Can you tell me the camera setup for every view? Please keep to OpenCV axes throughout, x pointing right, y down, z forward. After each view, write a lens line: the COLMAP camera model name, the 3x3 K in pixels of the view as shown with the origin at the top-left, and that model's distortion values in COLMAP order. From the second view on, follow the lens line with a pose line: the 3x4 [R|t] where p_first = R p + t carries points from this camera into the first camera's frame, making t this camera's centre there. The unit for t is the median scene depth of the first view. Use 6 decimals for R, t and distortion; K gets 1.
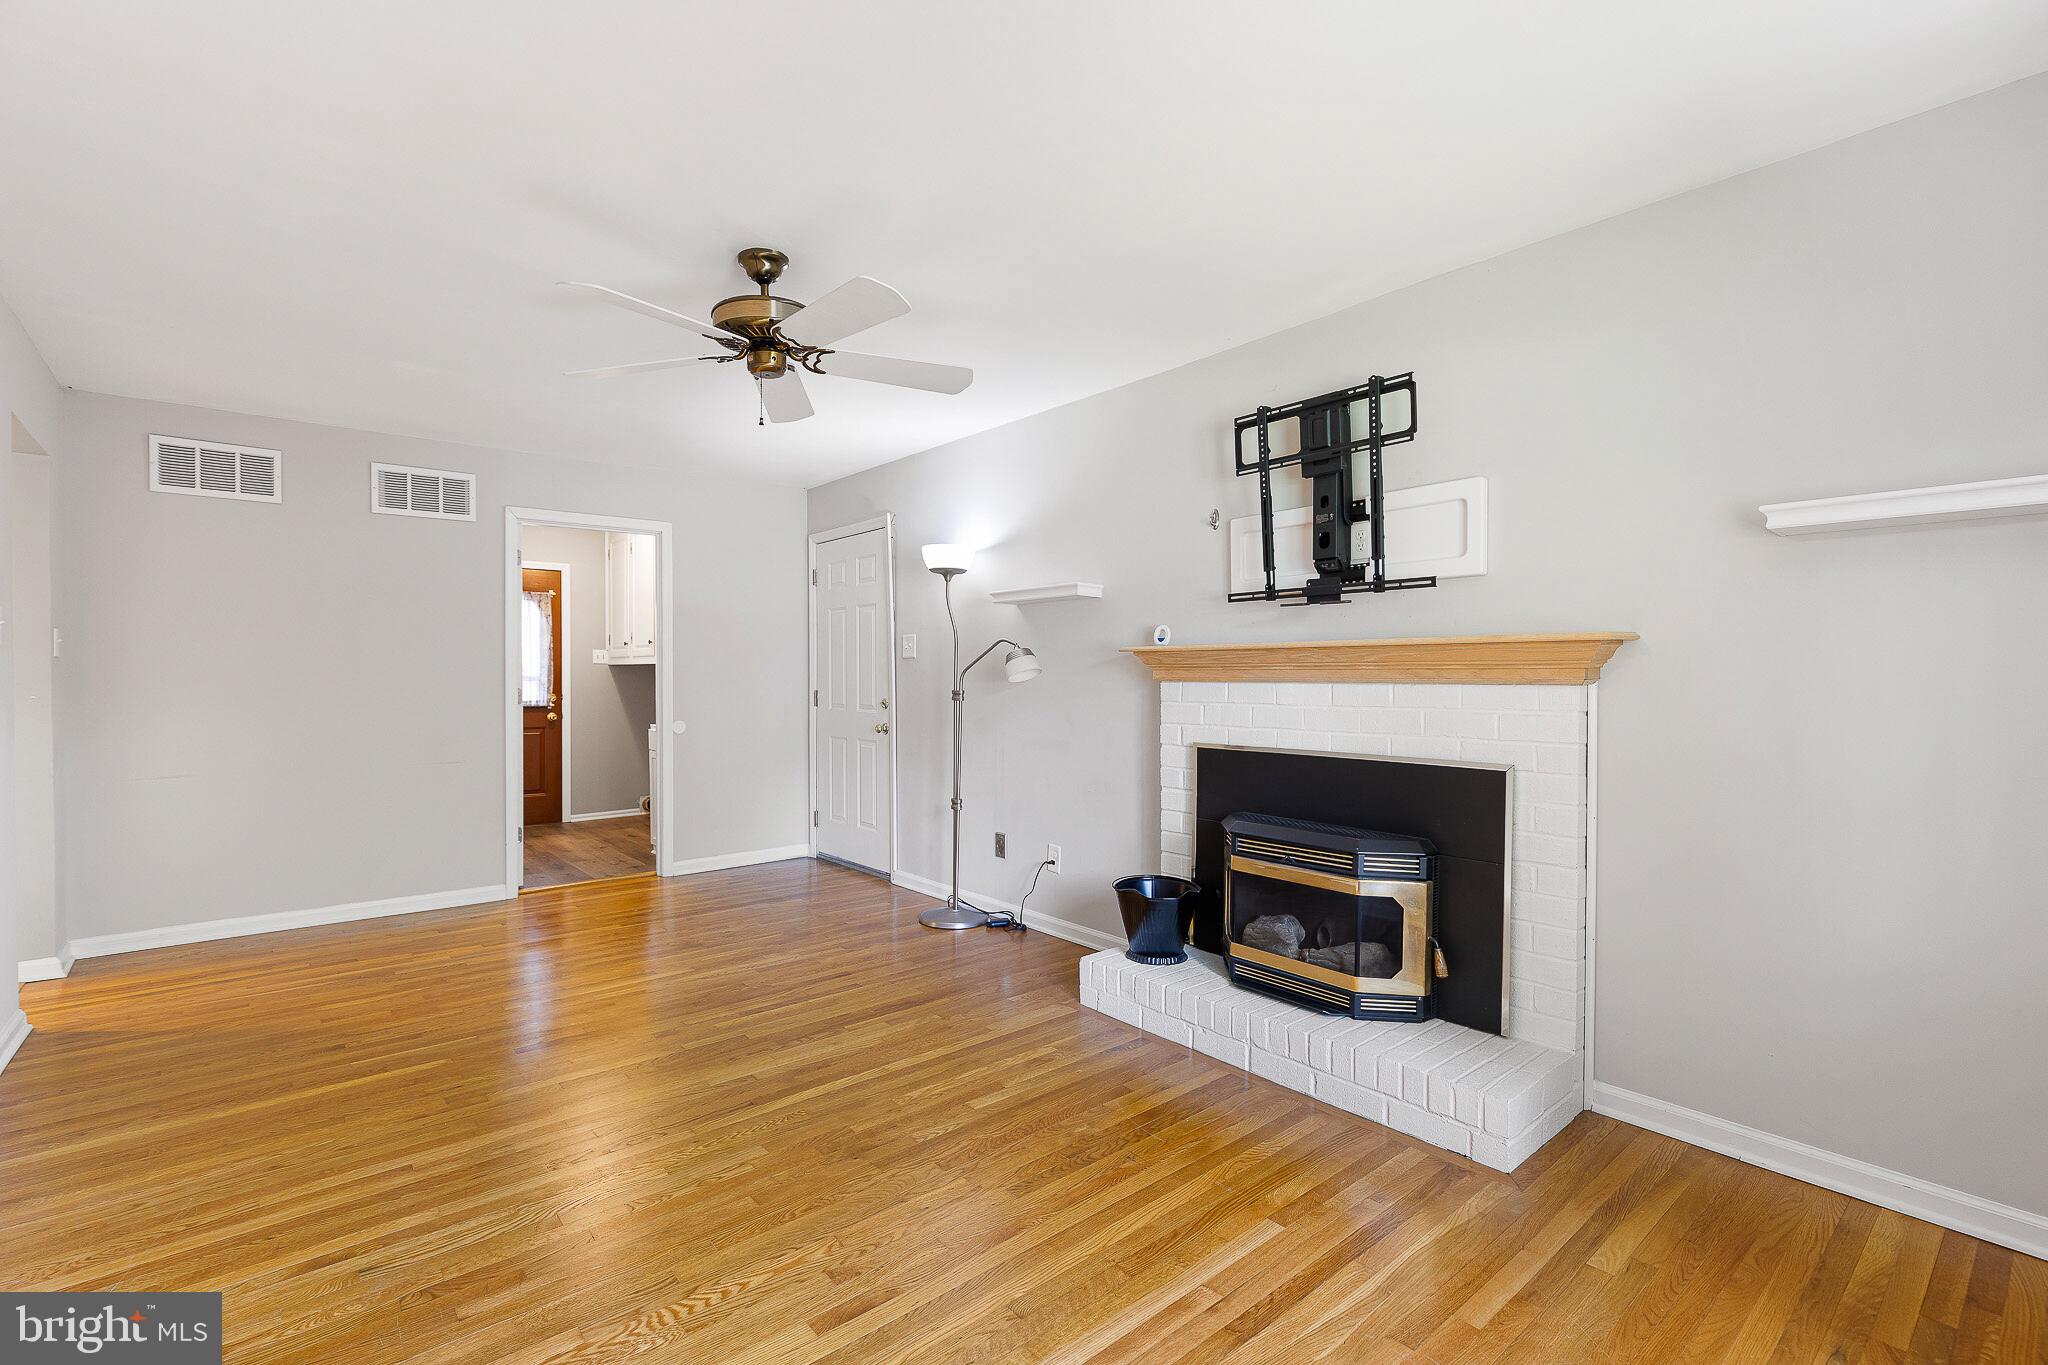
lens RADIAL K [[924.5, 0, 1018.7], [0, 924.5, 676.3], [0, 0, 1]] dist [0.009435, -0.002126]
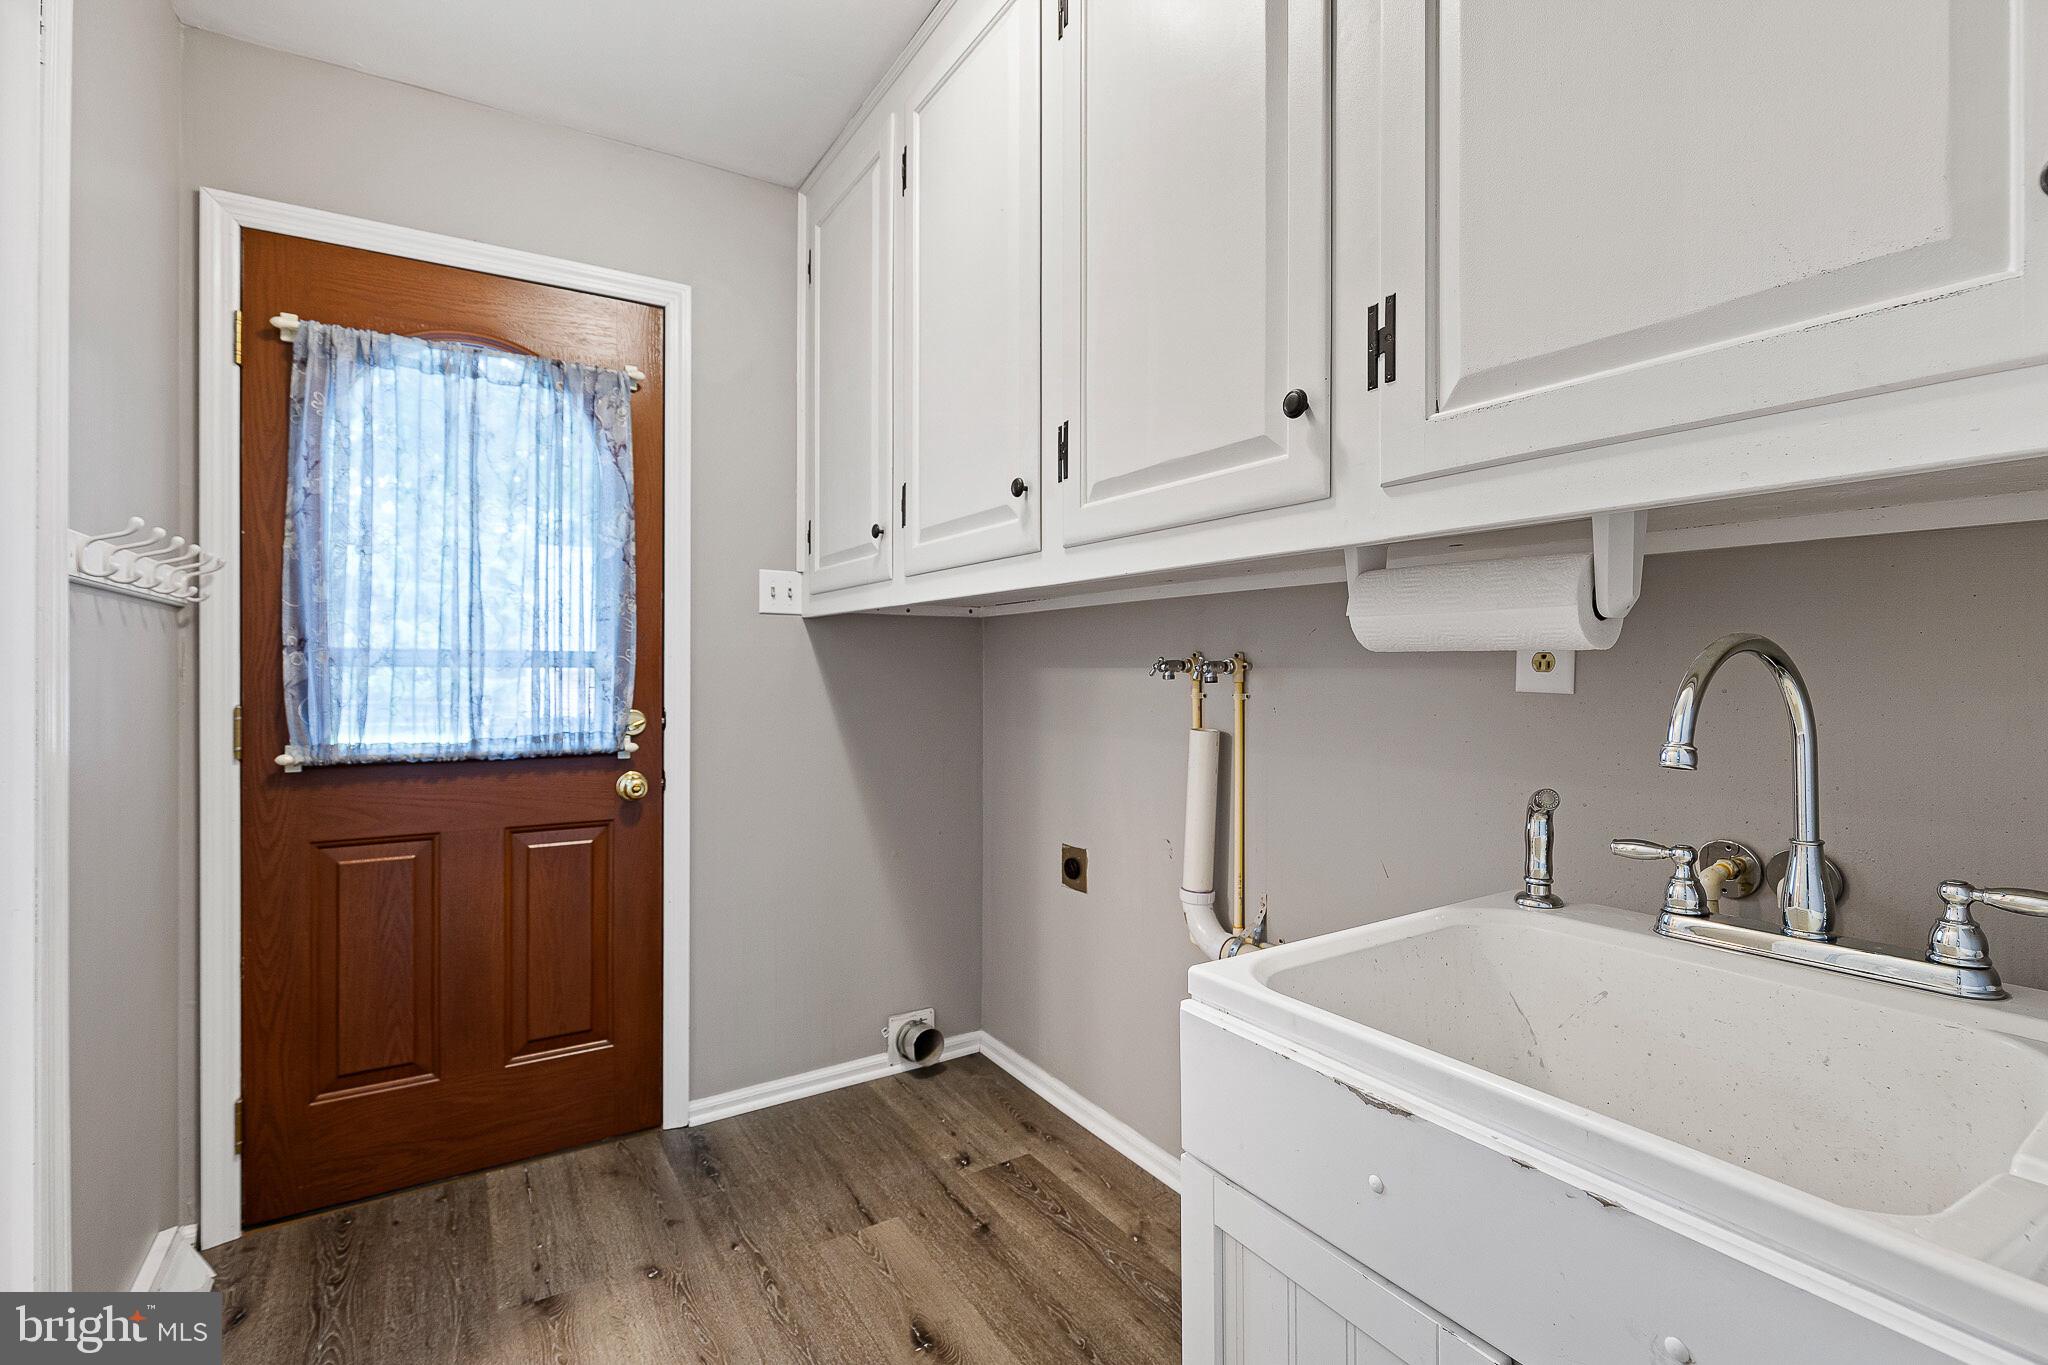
lens RADIAL K [[924.5, 0, 1015.0], [0, 924.5, 675.9], [0, 0, 1]] dist [0.009435, -0.002126]
pose [[0.987563, 0.004698, -0.157151, -0.797840], [-0.004214, 0.999985, 0.003413, 0.015521], [0.157164, -0.002708, 0.987569, 1.728974]]
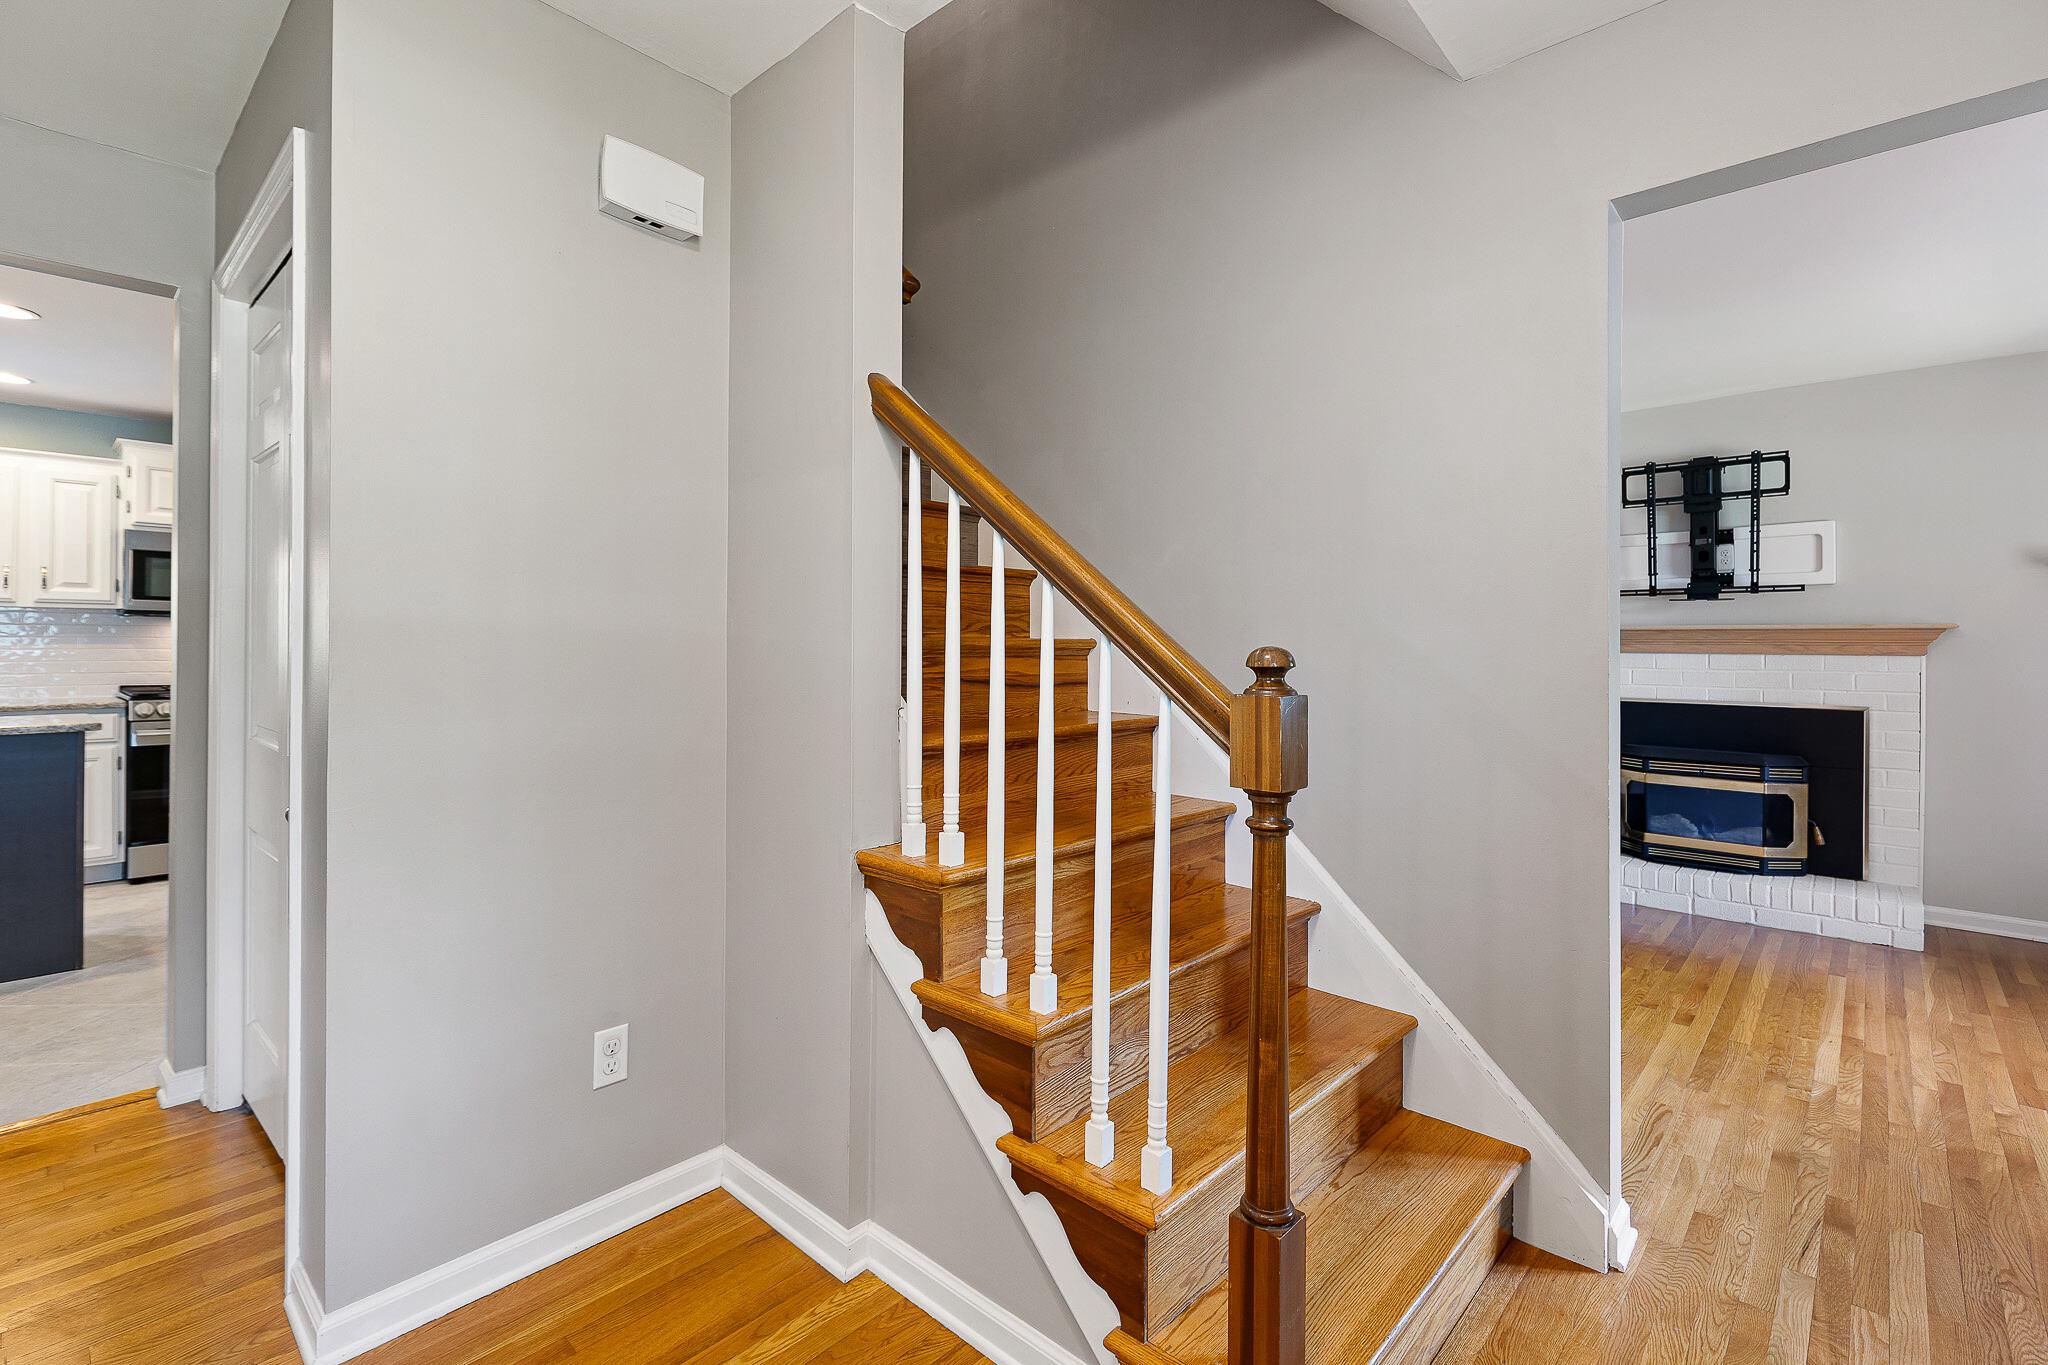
lens RADIAL K [[924.5, 0, 1030.3], [0, 924.5, 636.7], [0, 0, 1]] dist [0.009435, -0.002126]
pose [[0.991316, 0.005449, 0.131387, -0.909481], [-0.004365, 0.999954, -0.008539, -0.002788], [-0.131428, 0.007891, 0.991294, -0.314009]]
